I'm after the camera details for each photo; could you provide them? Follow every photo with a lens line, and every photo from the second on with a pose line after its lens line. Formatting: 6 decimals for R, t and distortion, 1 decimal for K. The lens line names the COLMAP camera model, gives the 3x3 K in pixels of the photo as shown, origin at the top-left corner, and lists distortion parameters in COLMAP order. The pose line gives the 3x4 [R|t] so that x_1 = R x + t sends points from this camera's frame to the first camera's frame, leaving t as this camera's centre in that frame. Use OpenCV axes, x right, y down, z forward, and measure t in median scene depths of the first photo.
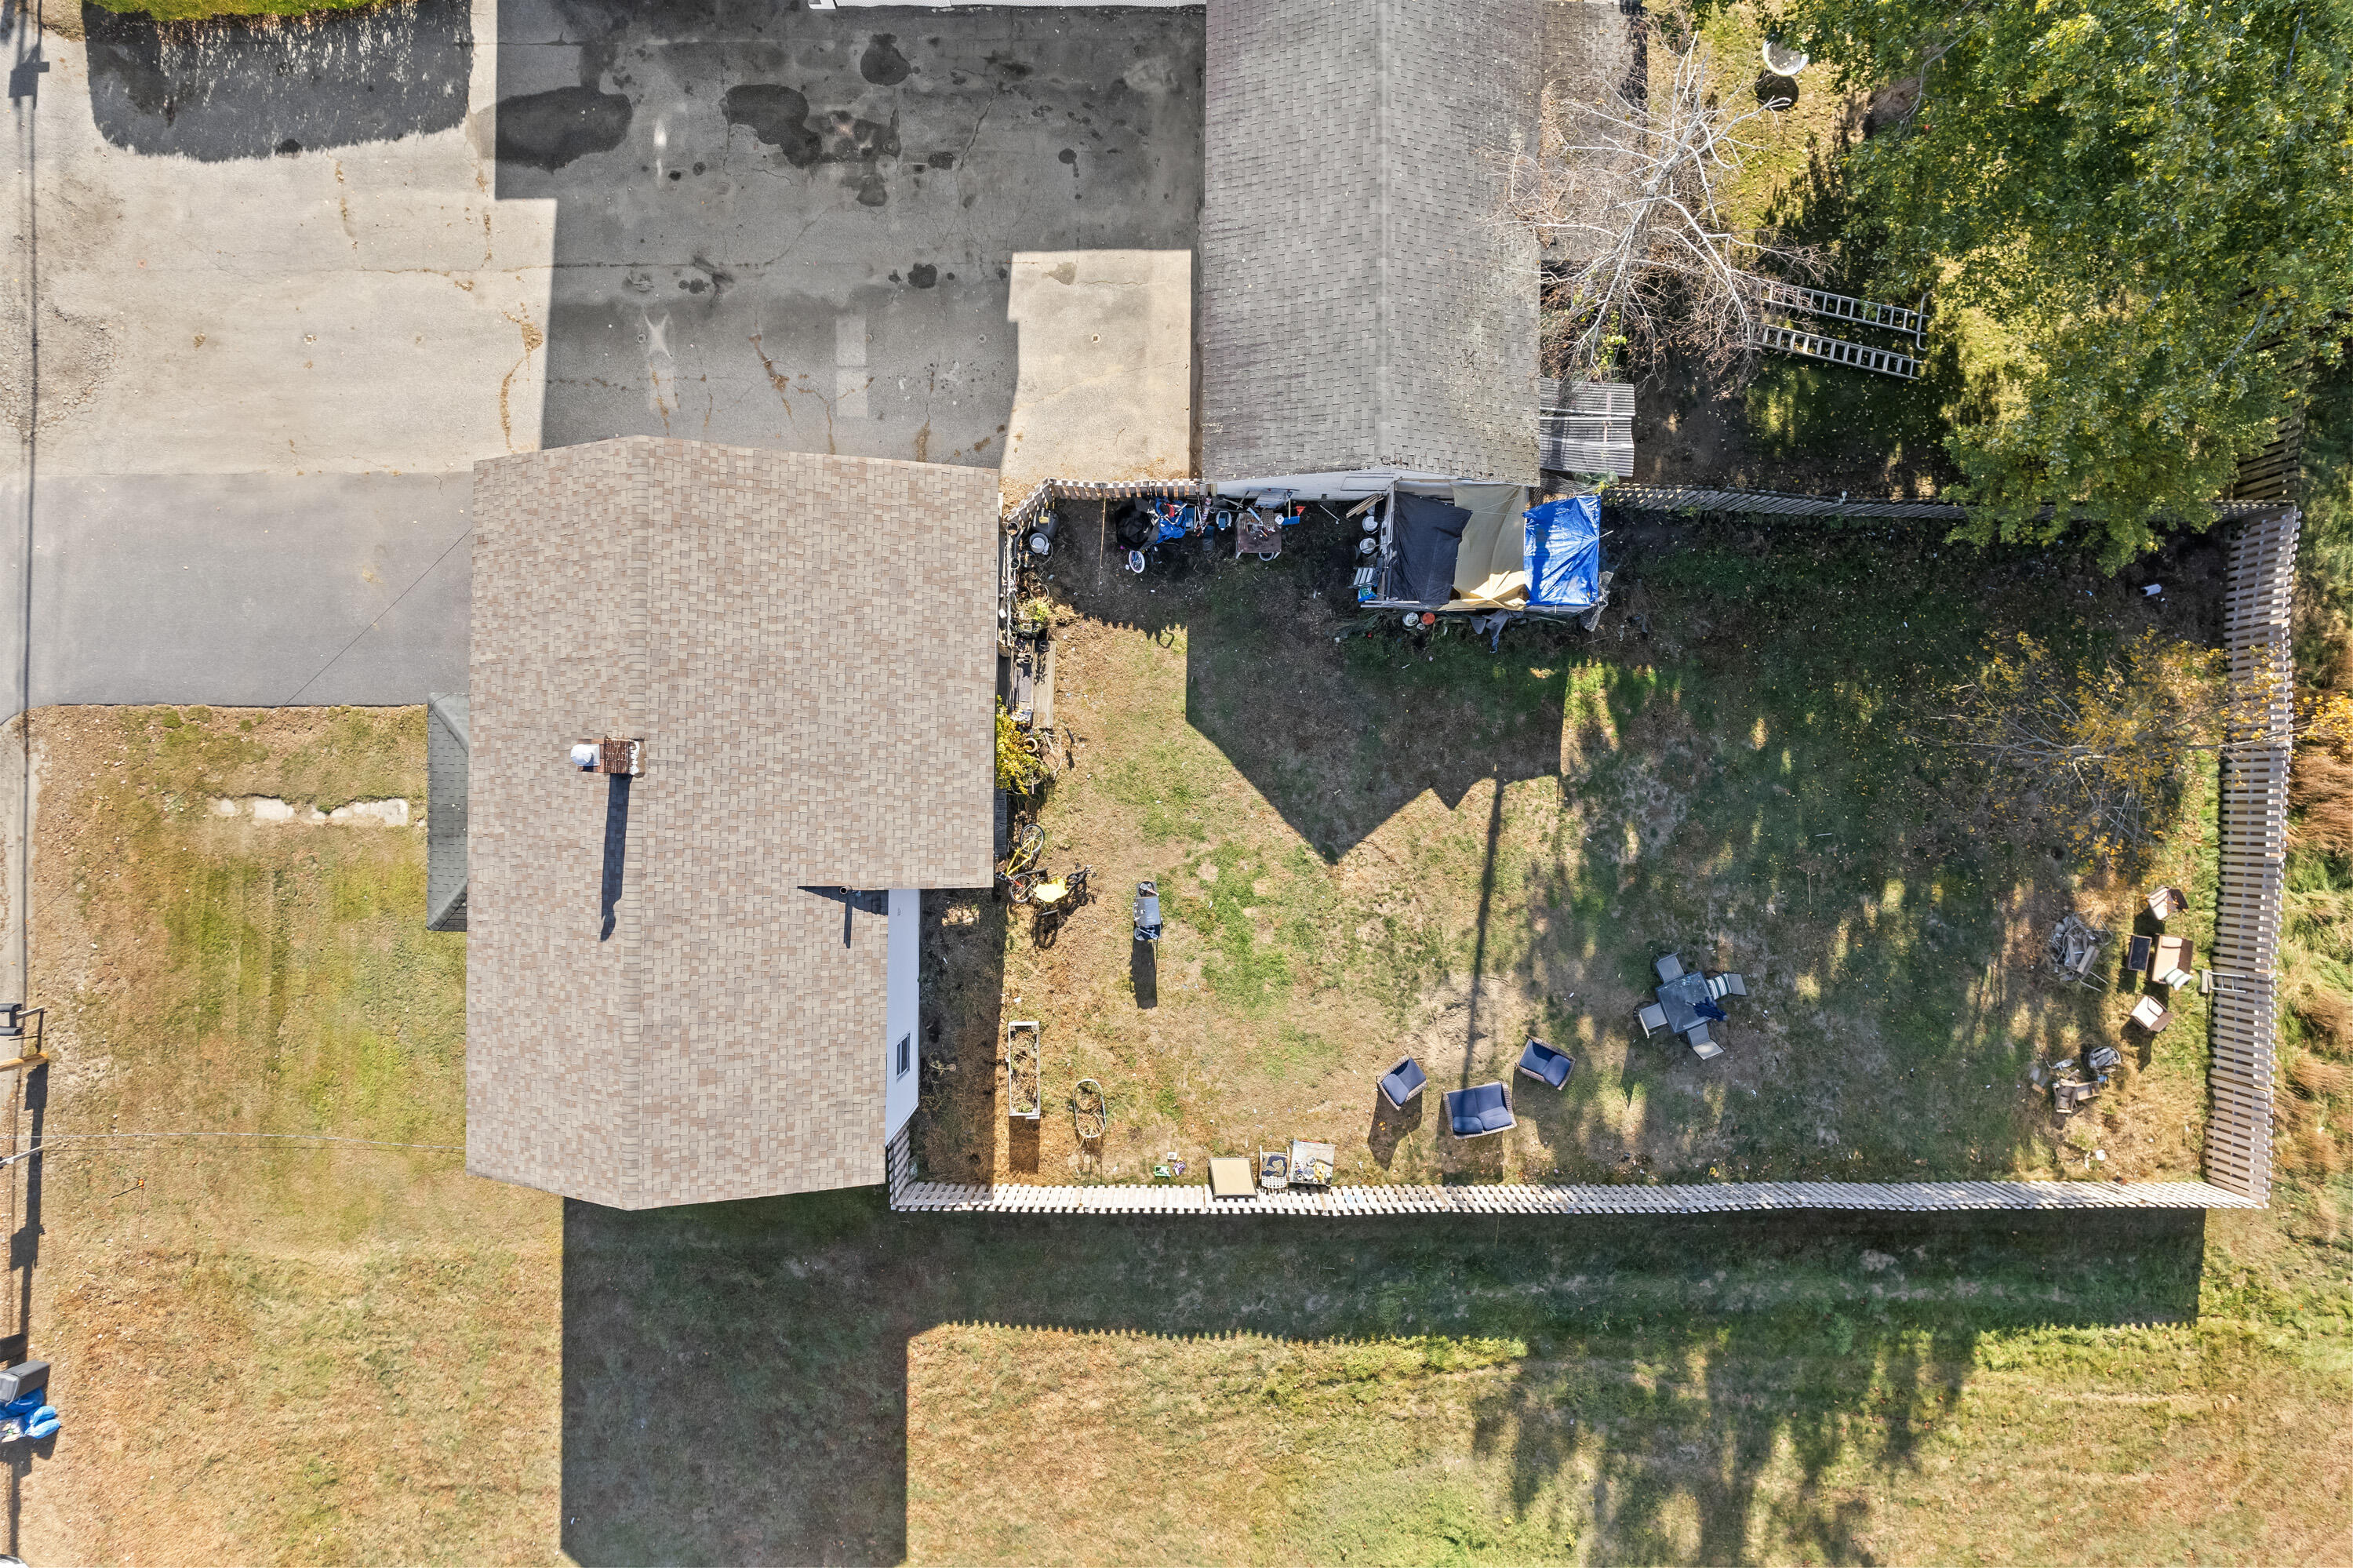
lens RADIAL K [[1555.6, 0, 1200.8], [0, 1555.6, 799.3], [0, 0, 1]] dist [-0.079650, 0.079928]
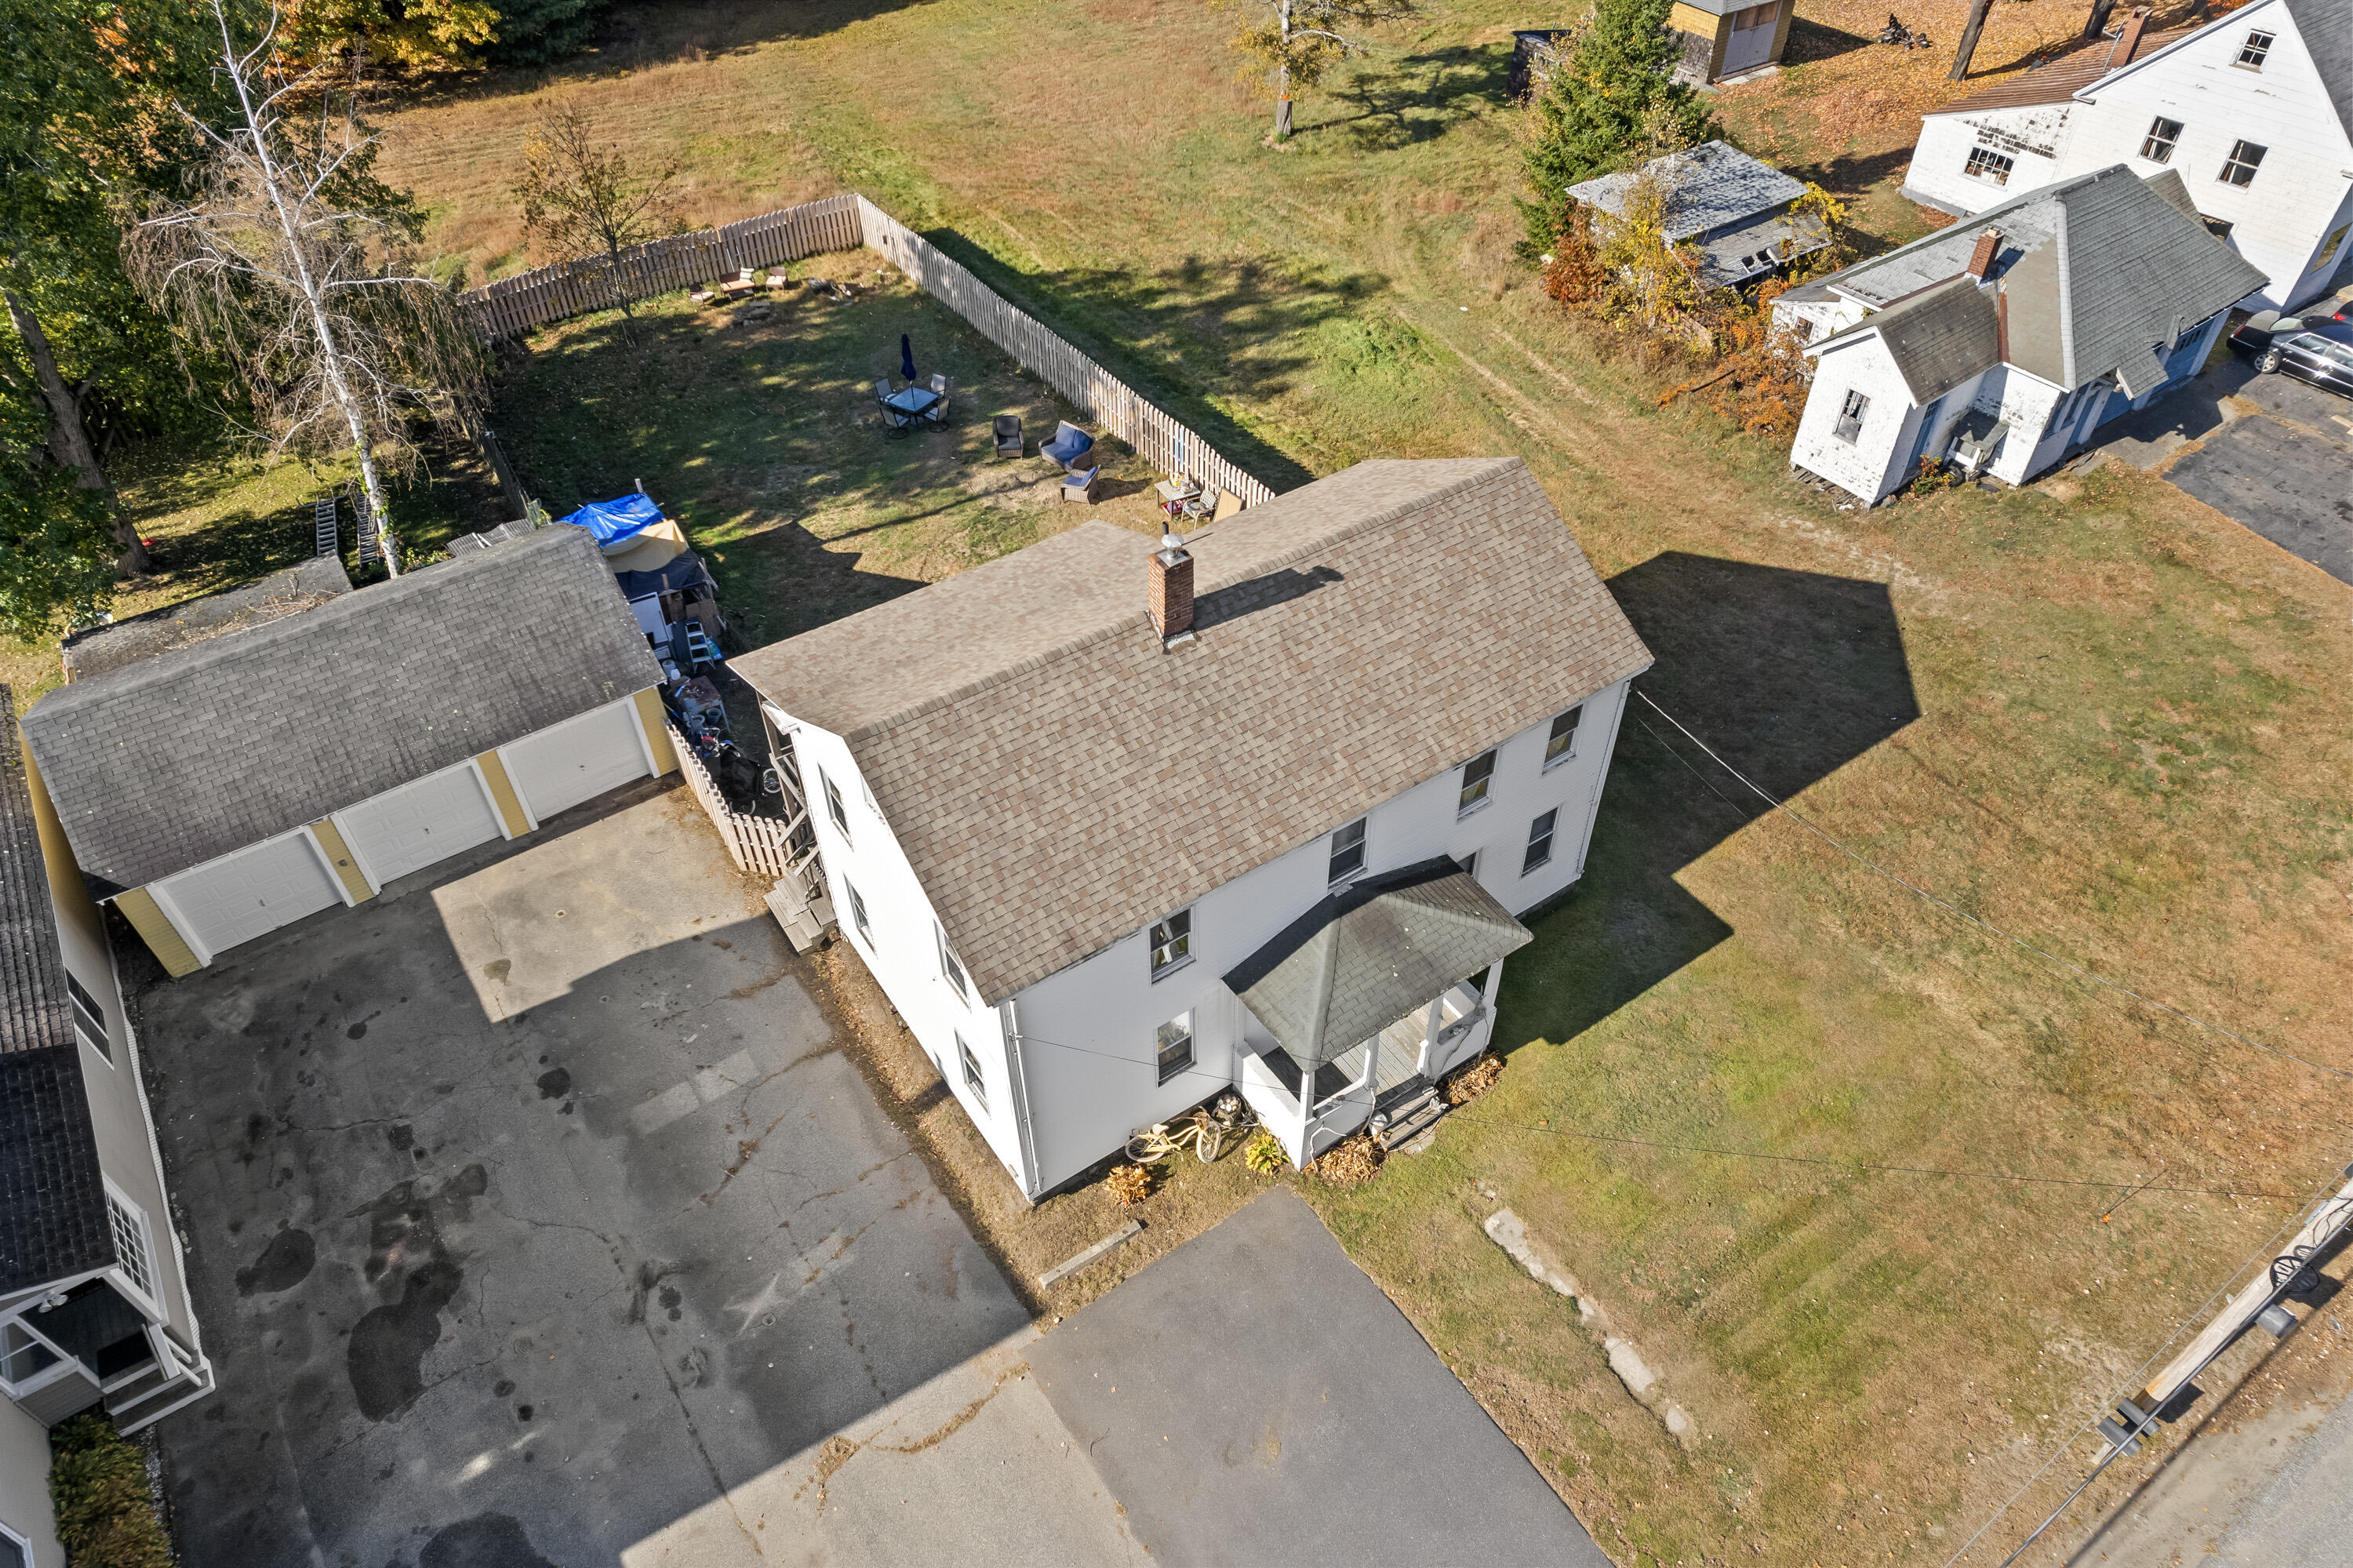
lens RADIAL K [[1555.6, 0, 1200.8], [0, 1555.6, 799.3], [0, 0, 1]] dist [-0.079650, 0.079928]
pose [[-0.577450, -0.559038, 0.595003, -0.770064], [0.816426, -0.395129, 0.421095, -0.343100], [-0.000305, 0.728937, 0.684580, 0.342746]]
